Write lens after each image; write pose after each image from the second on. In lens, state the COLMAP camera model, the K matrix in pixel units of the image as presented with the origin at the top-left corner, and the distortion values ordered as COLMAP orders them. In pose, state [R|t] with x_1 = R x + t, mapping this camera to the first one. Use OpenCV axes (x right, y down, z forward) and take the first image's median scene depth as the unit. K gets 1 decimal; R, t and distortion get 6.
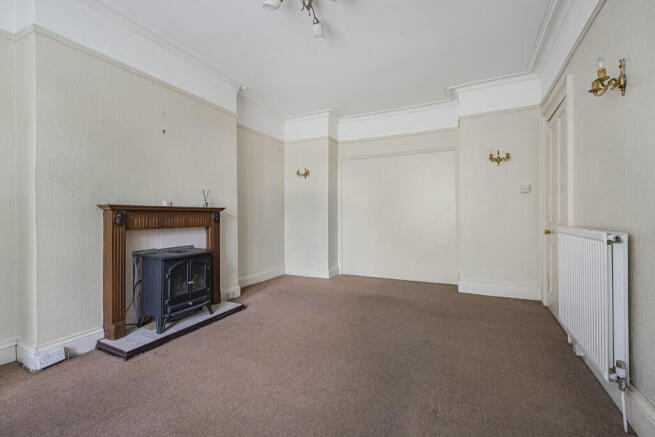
lens RADIAL K [[289.4, 0, 327.5], [0, 289.4, 218.5], [0, 0, 1]] dist [0.000069, -0.000041]
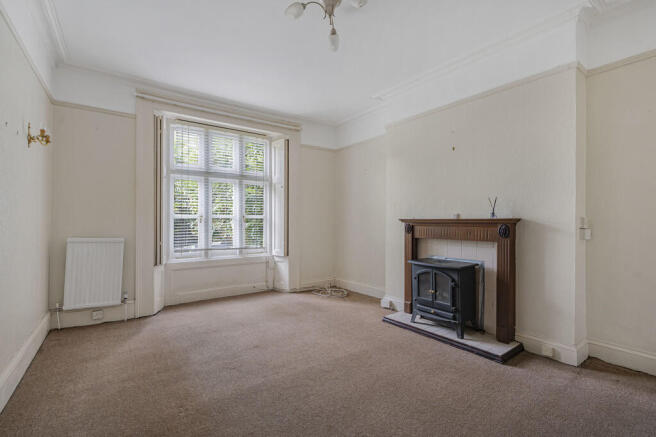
lens RADIAL K [[289.8, 0, 328.0], [0, 289.8, 218.5], [0, 0, 1]] dist [0.000069, -0.000041]
pose [[-0.433612, 0.000734, -0.901100, 0.598459], [-0.005103, 0.999982, 0.003270, -0.043434], [0.901085, 0.006017, -0.433600, 1.041251]]
